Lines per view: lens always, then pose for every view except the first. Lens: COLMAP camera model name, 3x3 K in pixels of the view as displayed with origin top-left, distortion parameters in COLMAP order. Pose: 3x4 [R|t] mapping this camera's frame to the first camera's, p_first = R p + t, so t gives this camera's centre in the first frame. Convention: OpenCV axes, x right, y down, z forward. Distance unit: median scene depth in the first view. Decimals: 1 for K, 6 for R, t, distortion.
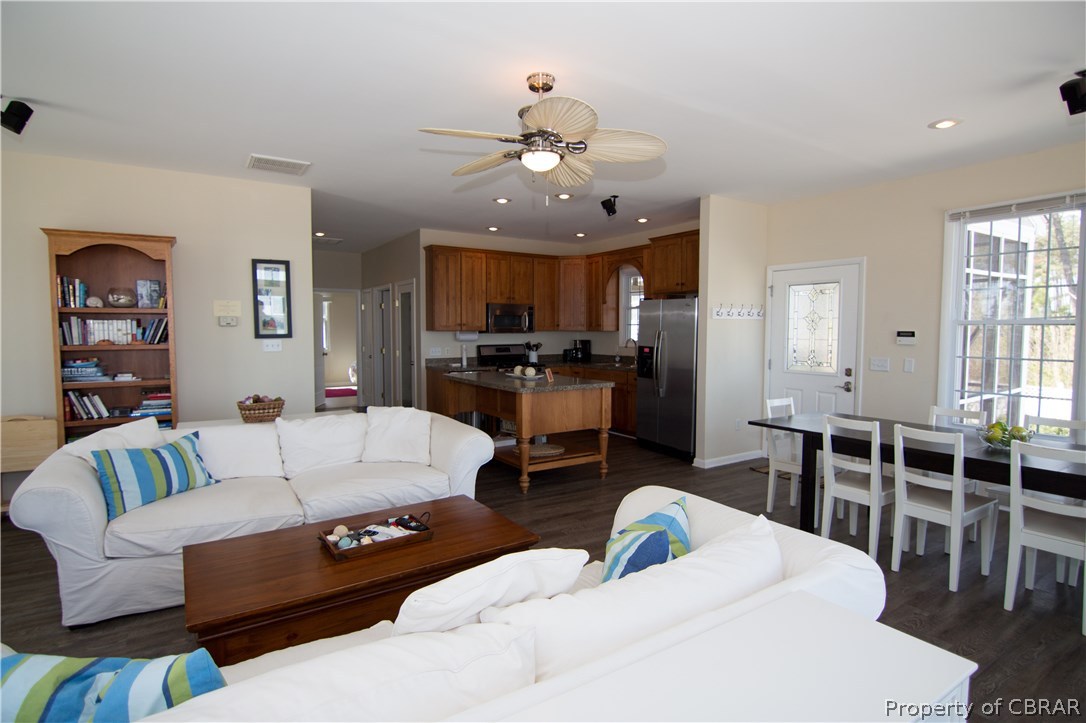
lens RADIAL K [[562.4, 0, 546.2], [0, 562.4, 360.3], [0, 0, 1]] dist [0.004249, 0.000311]
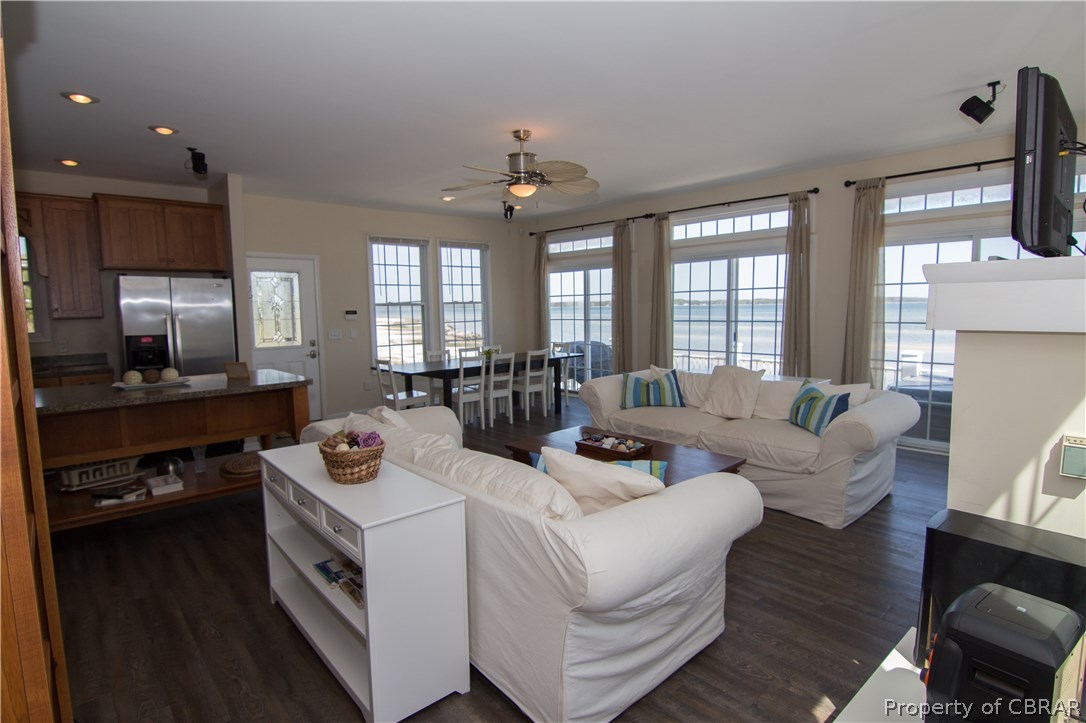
lens RADIAL K [[562.4, 0, 545.3], [0, 562.4, 359.0], [0, 0, 1]] dist [0.004249, 0.000311]
pose [[-0.131113, -0.095678, 0.986740, -1.344808], [0.073619, 0.991644, 0.105936, -0.066160], [-0.988630, 0.086532, -0.122974, 1.024523]]
